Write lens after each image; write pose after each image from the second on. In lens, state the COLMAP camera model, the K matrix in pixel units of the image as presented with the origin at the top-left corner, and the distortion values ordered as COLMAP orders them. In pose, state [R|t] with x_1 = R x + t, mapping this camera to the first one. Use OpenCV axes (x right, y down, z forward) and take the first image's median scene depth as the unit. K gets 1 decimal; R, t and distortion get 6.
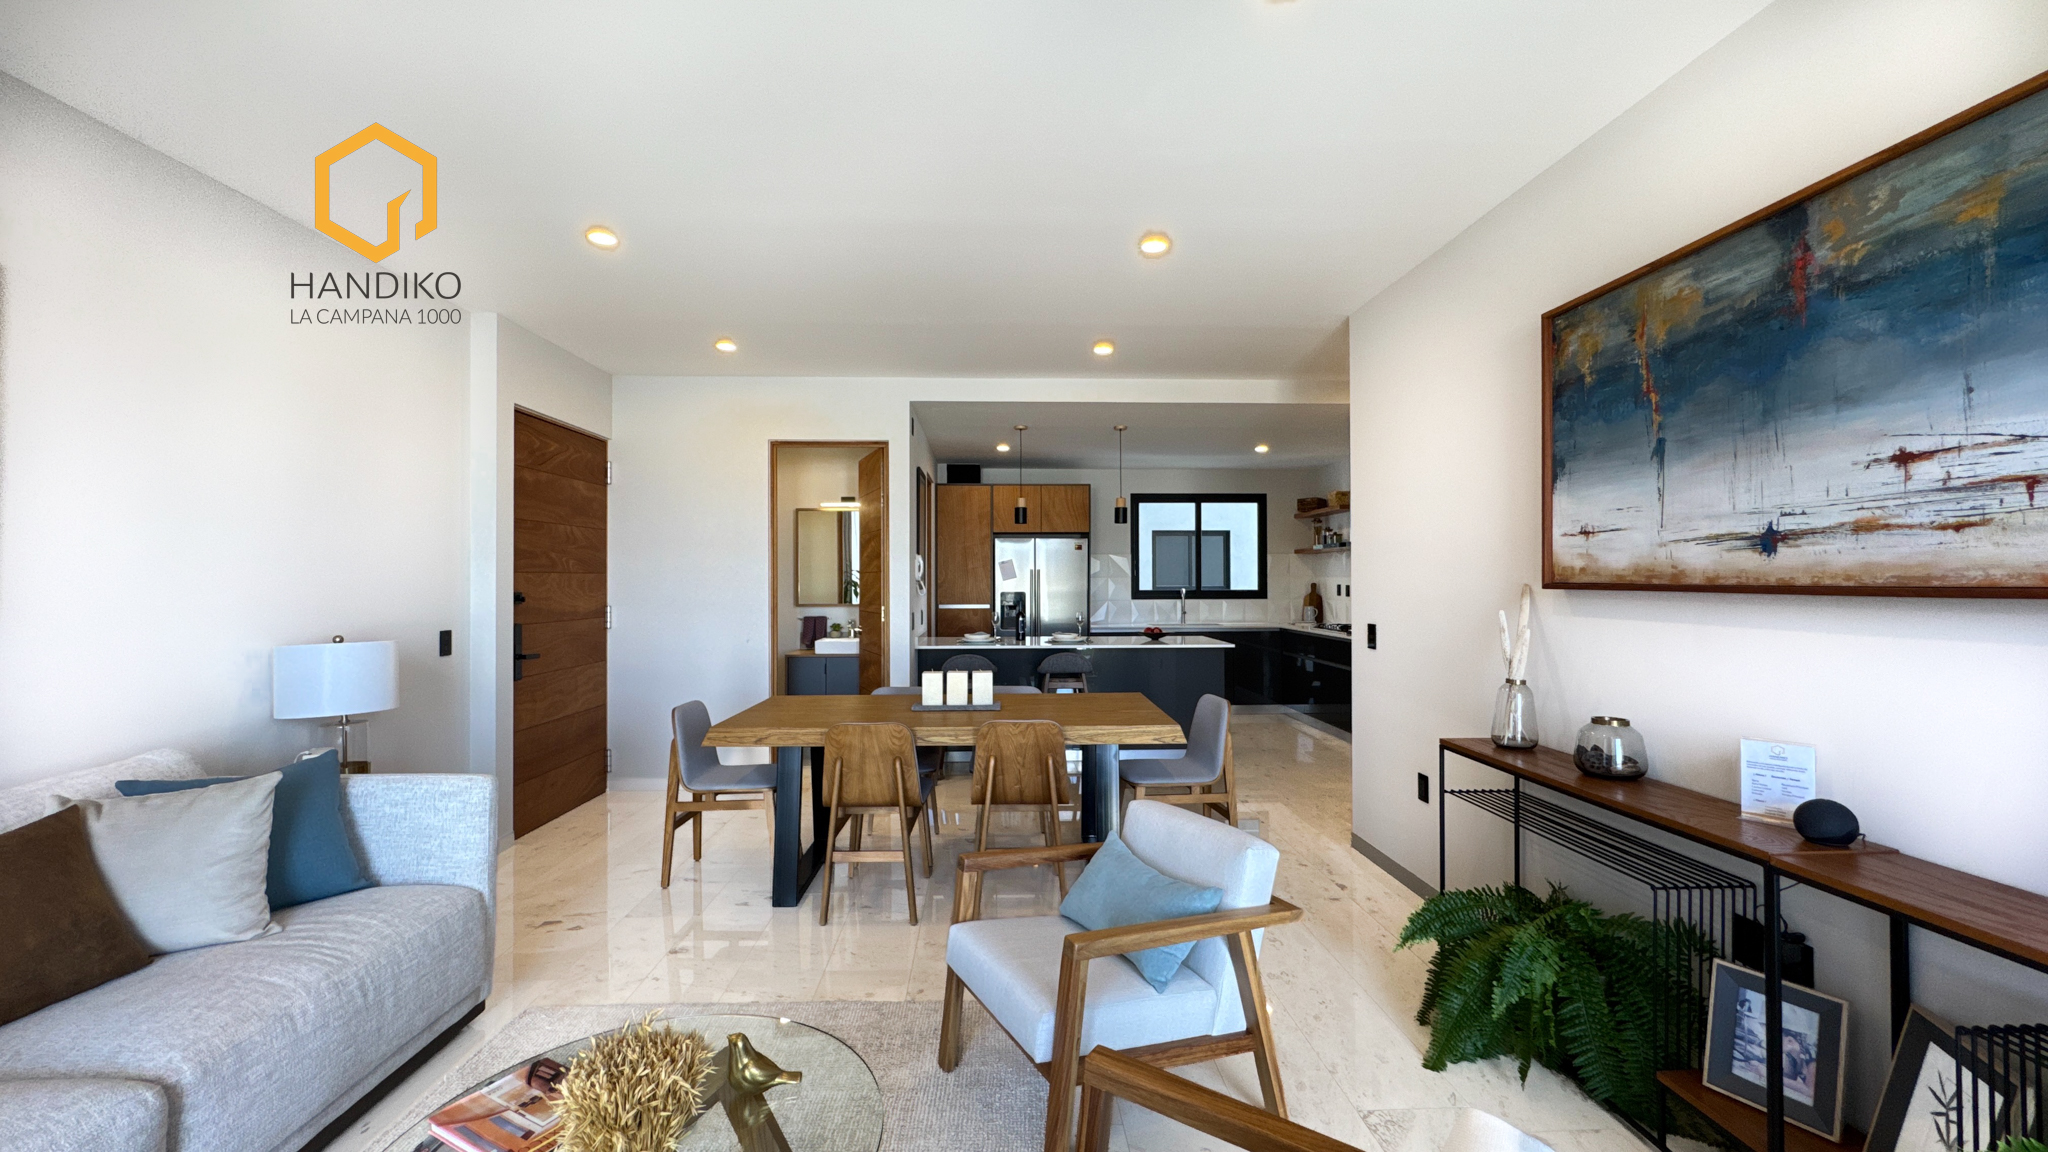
lens RADIAL K [[823.1, 0, 1025.9], [0, 823.1, 577.0], [0, 0, 1]] dist [-0.007350, 0.000814]
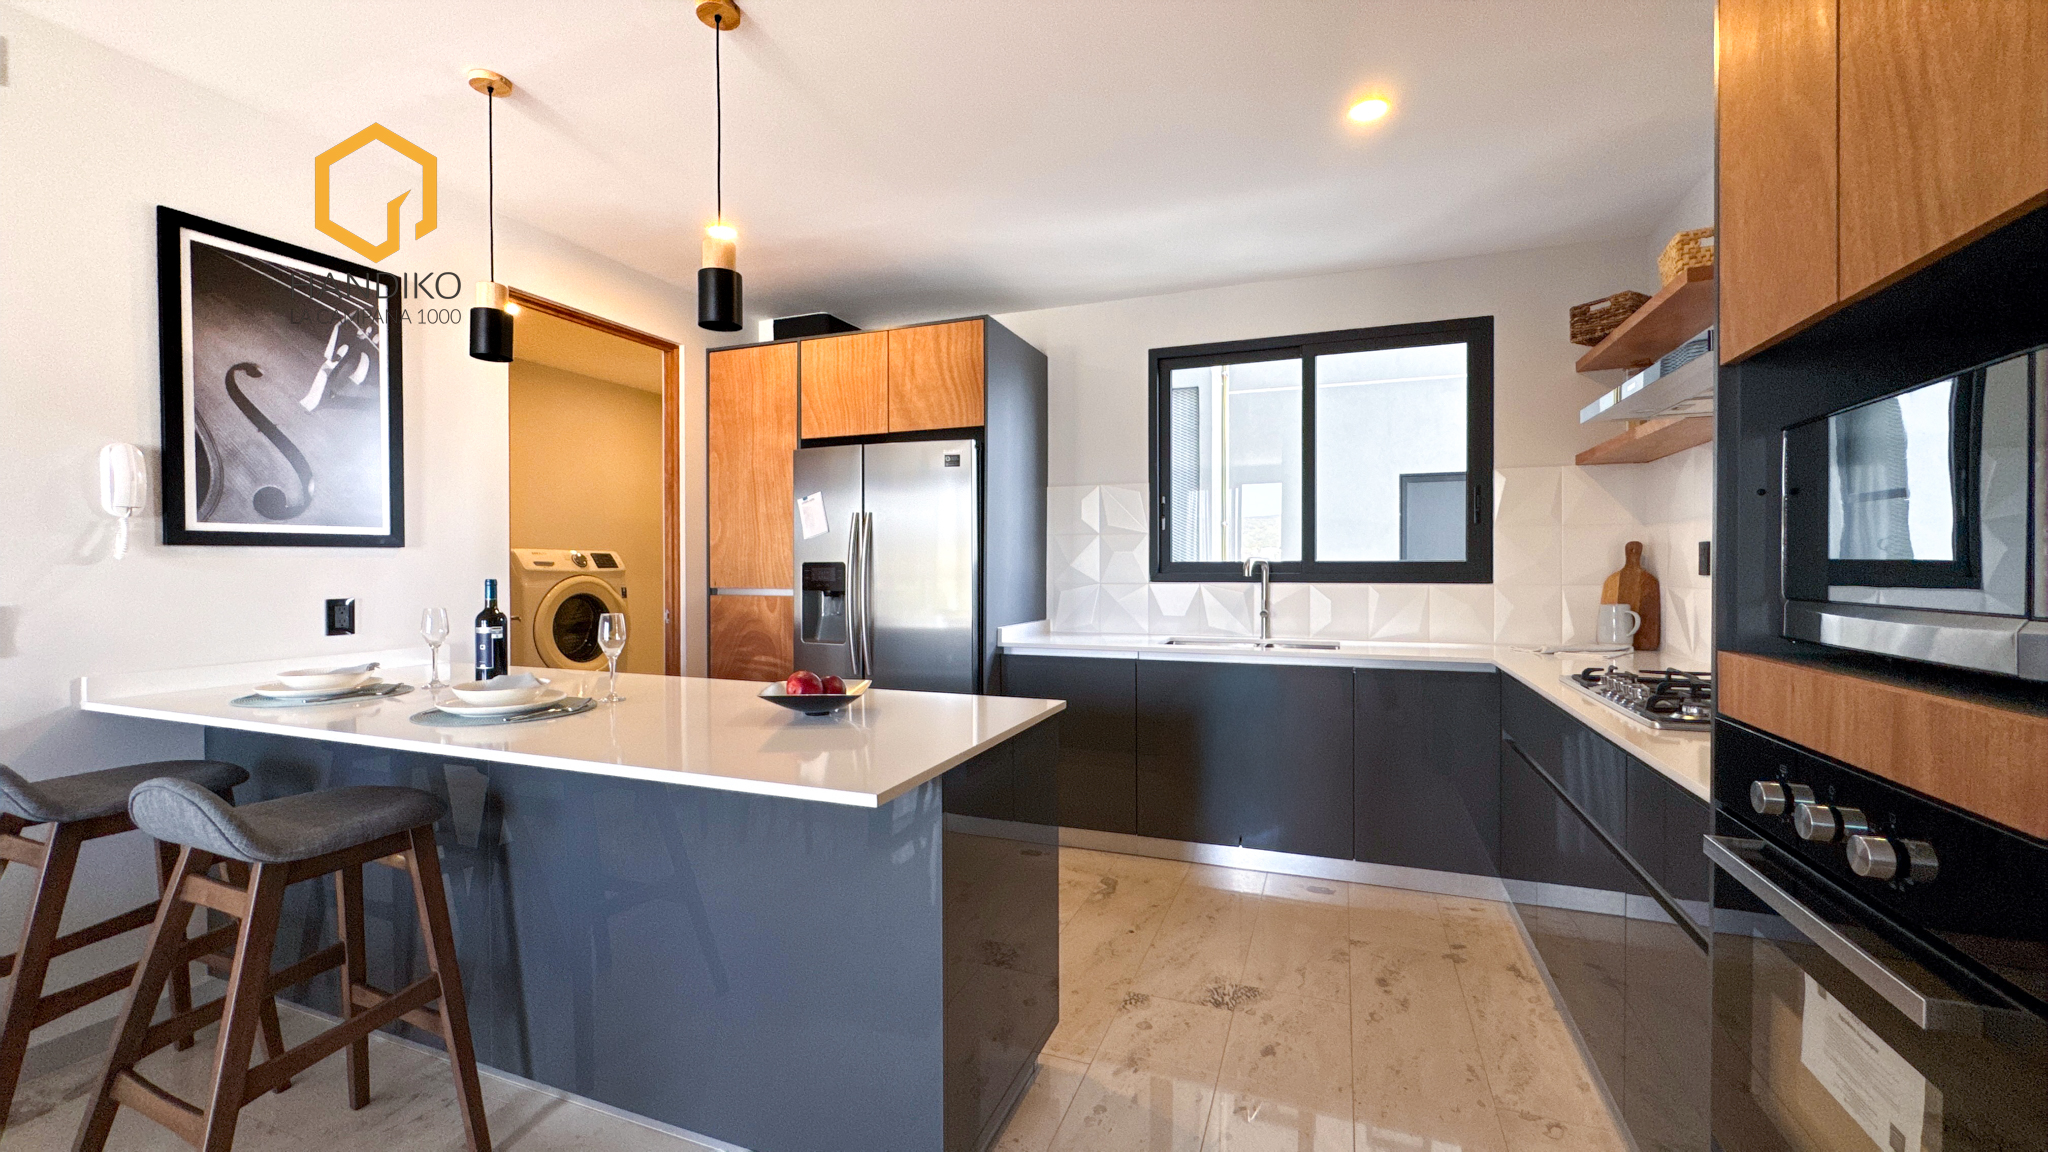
lens RADIAL K [[823.1, 0, 1025.4], [0, 823.1, 573.1], [0, 0, 1]] dist [-0.007350, 0.000814]
pose [[0.914631, 0.005981, -0.404245, 0.442907], [0.000862, 0.999859, 0.016745, 0.026048], [0.404288, -0.015664, 0.914498, 0.982527]]
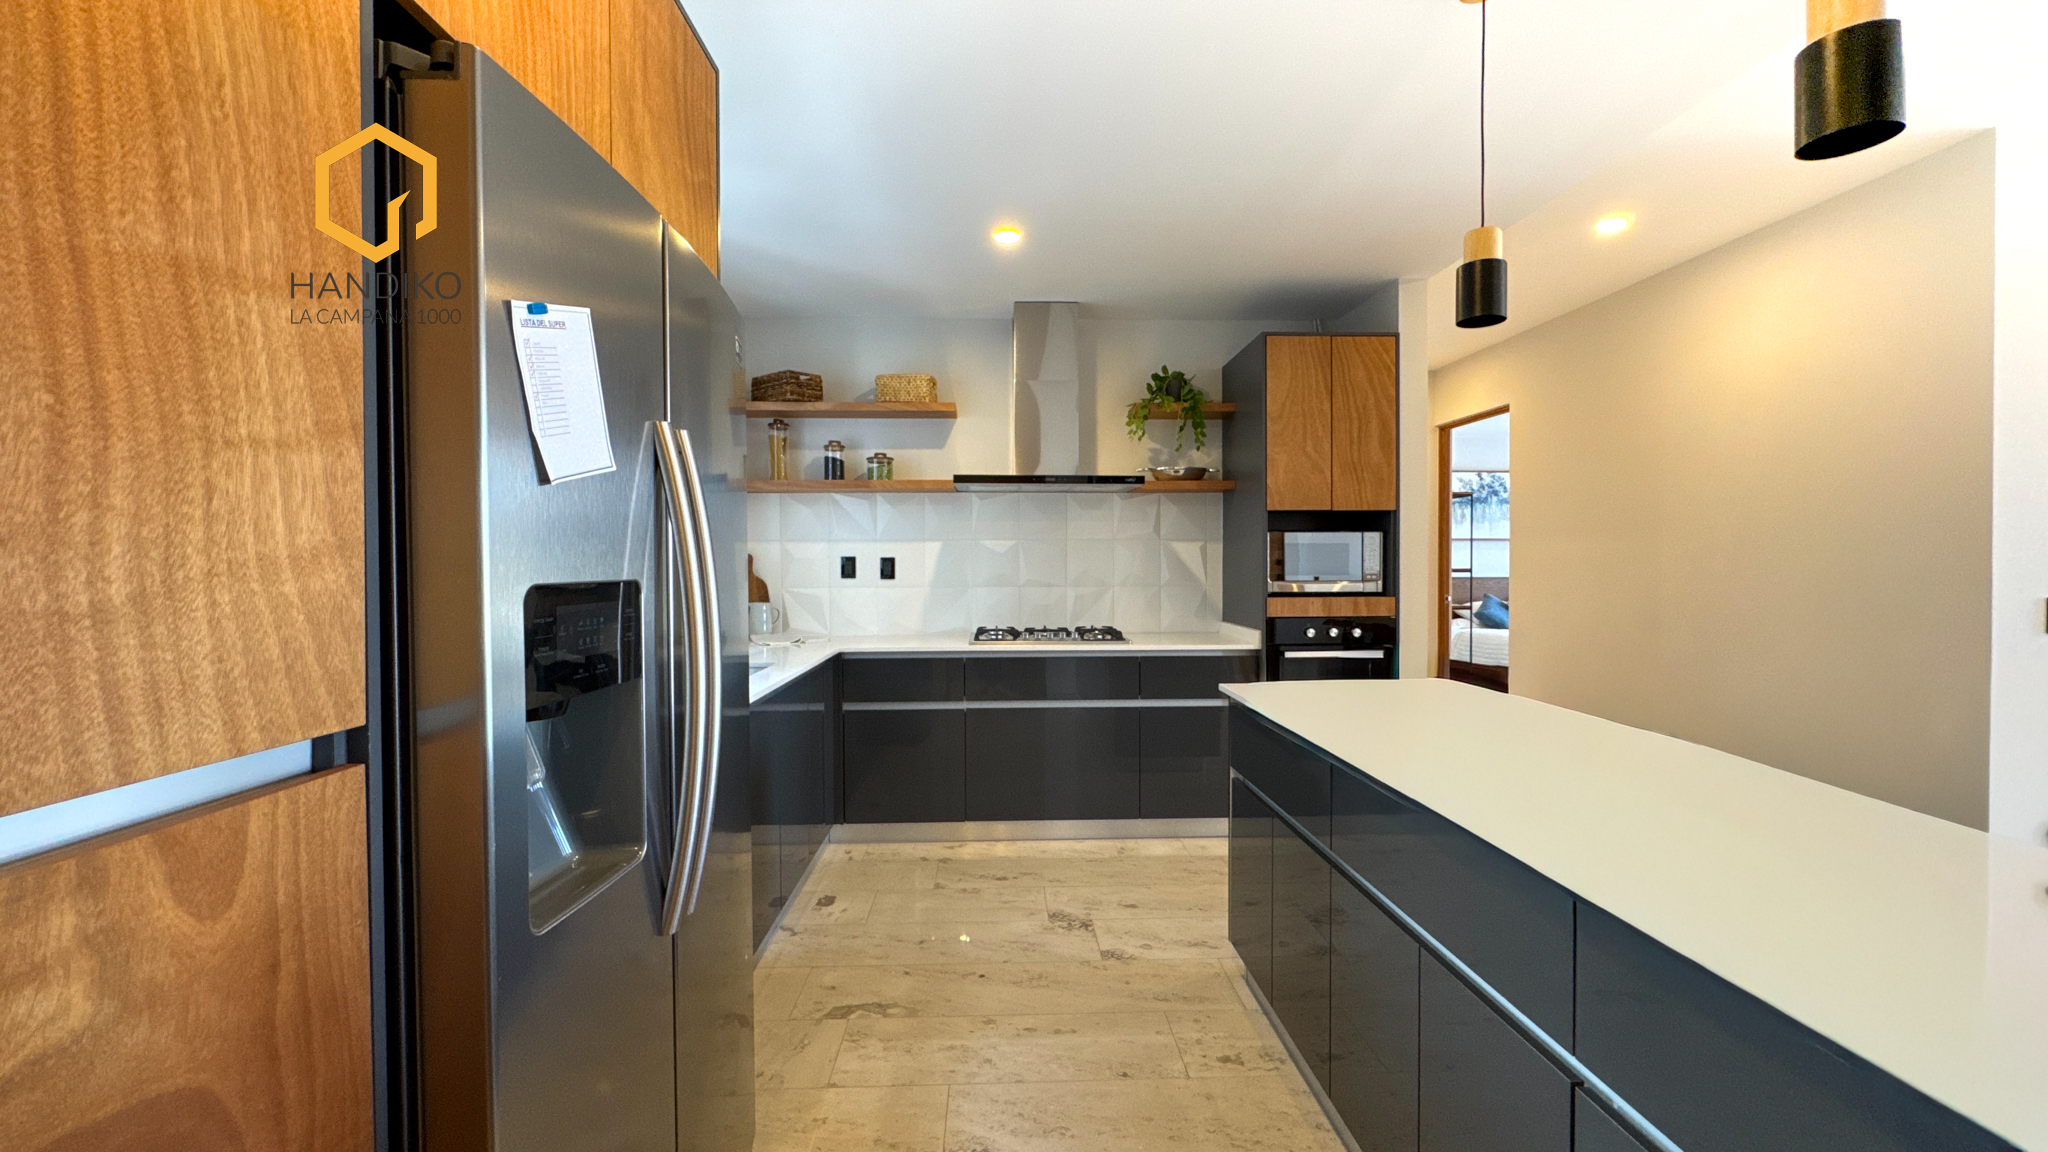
lens RADIAL K [[823.1, 0, 1029.2], [0, 823.1, 575.2], [0, 0, 1]] dist [-0.007350, 0.000814]
pose [[0.000057, -0.011370, 0.999935, -0.220401], [-0.007534, 0.999907, 0.011370, 0.023392], [-0.999972, -0.007535, -0.000029, 1.488161]]
